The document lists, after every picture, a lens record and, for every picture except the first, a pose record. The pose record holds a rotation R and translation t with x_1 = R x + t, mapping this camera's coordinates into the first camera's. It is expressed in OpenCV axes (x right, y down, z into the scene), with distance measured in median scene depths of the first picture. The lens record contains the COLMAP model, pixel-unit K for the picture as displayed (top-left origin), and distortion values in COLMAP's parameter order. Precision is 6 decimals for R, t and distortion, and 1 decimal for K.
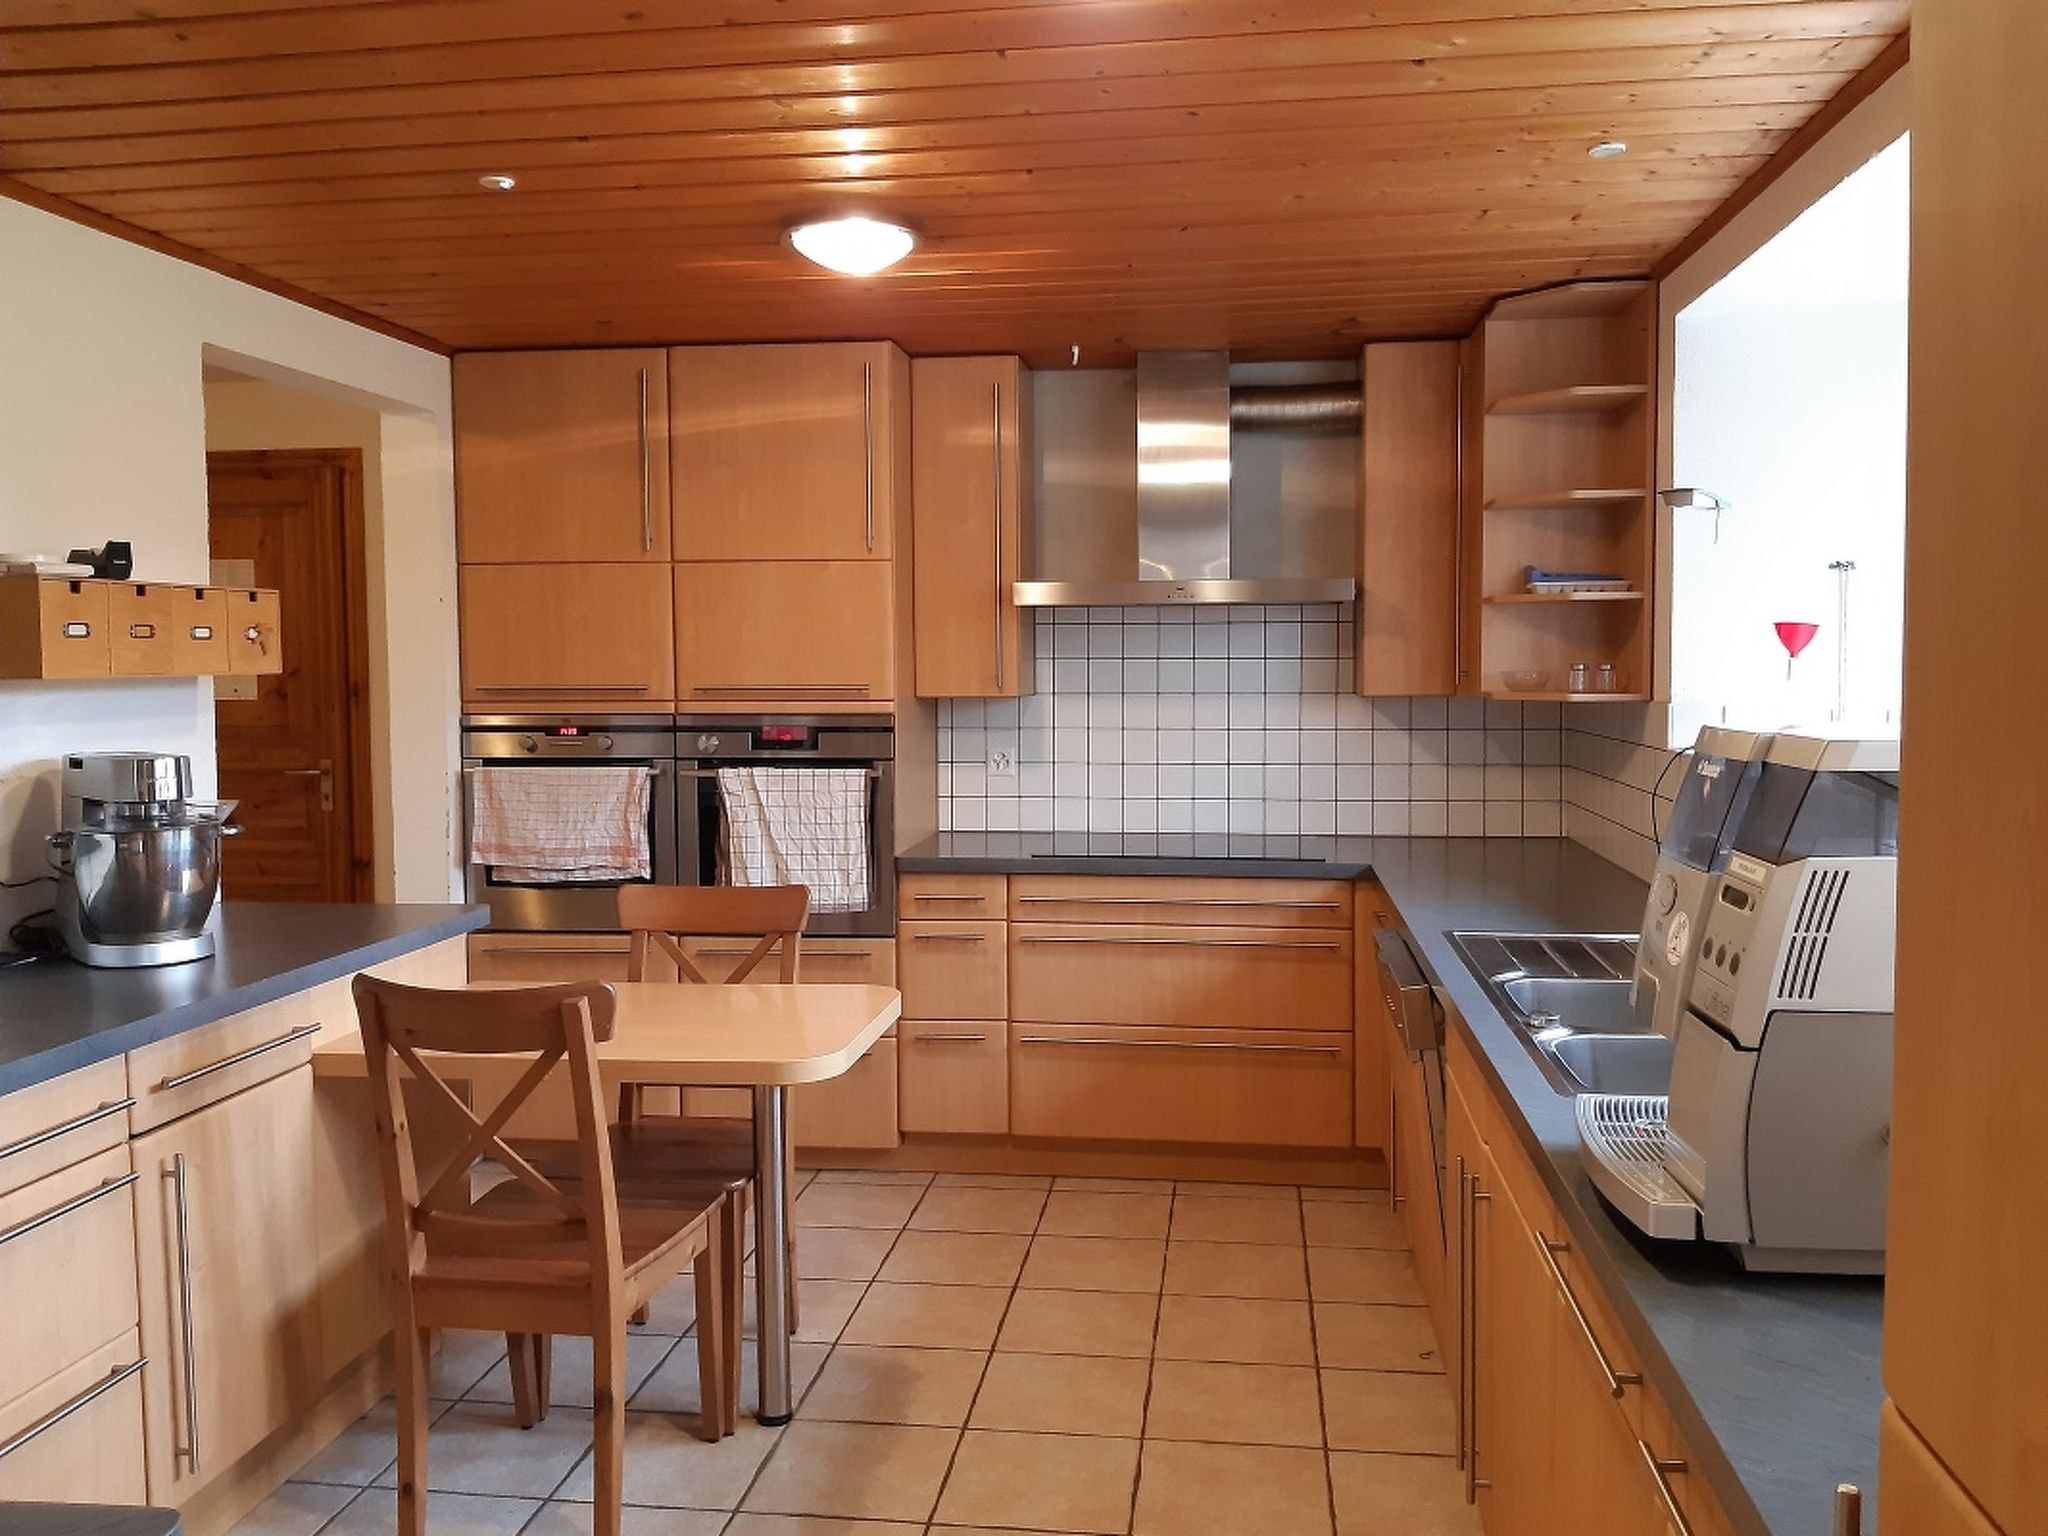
lens RADIAL K [[1560.8, 0, 1040.2], [0, 1560.8, 738.6], [0, 0, 1]] dist [0.049796, -0.137876]
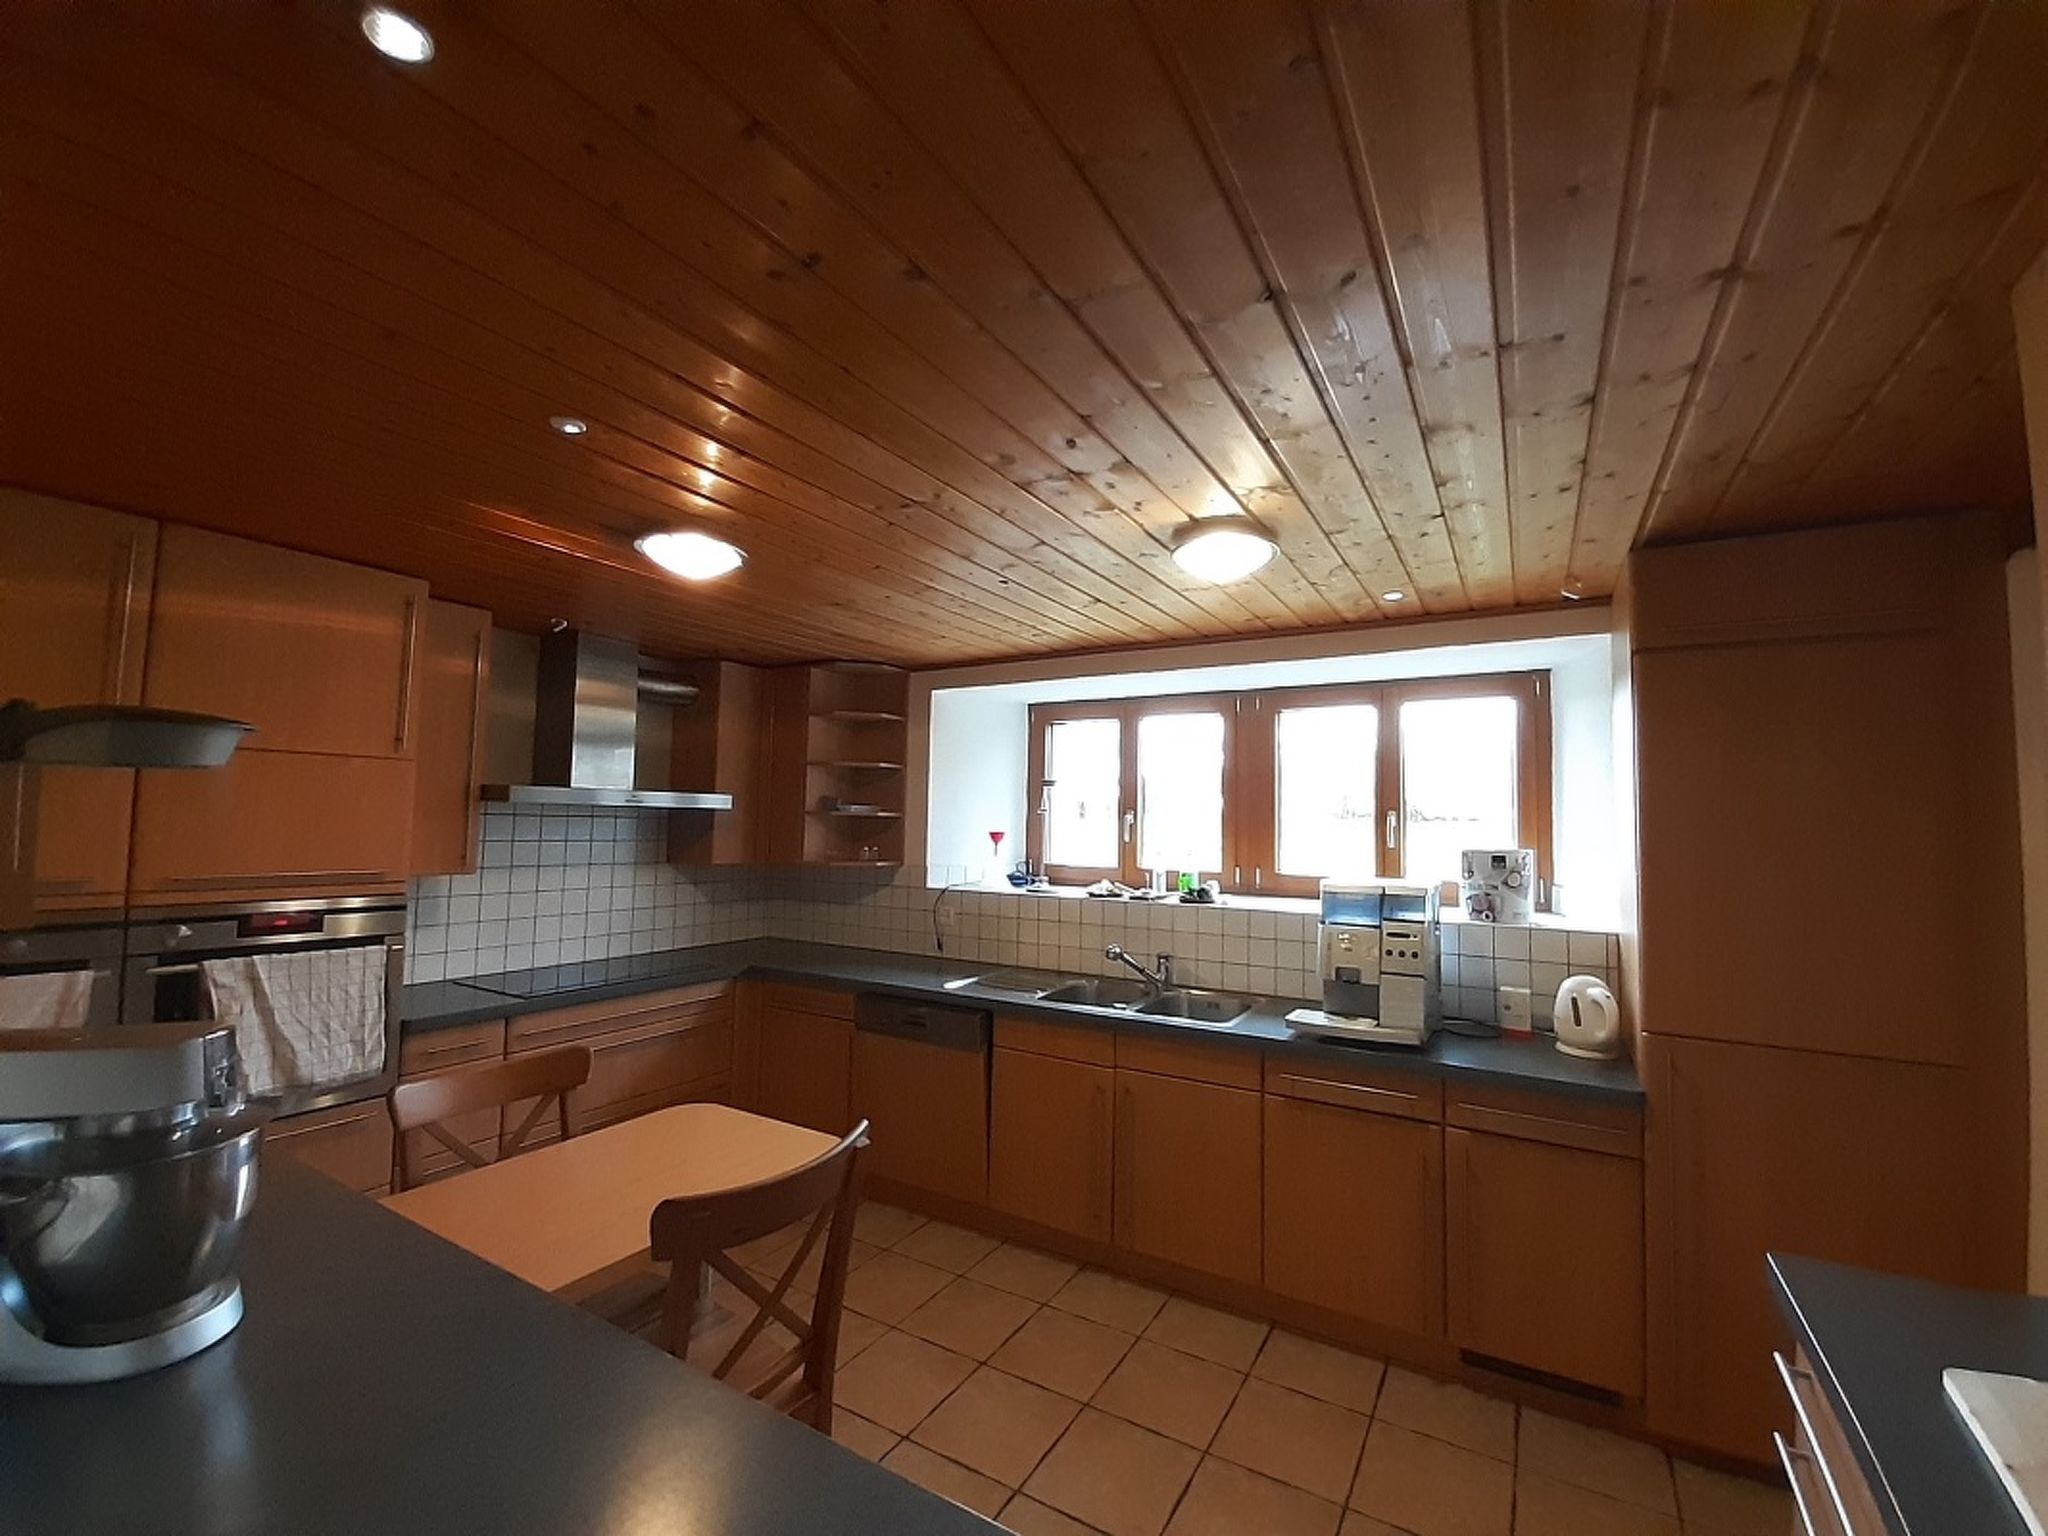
lens RADIAL K [[827.4, 0, 1052.5], [0, 827.4, 769.4], [0, 0, 1]] dist [0.001561, -0.010034]
pose [[0.385831, 0.073182, 0.919662, -0.474375], [0.031771, 0.995204, -0.092522, -0.035420], [-0.922022, 0.064916, 0.381656, 0.316976]]
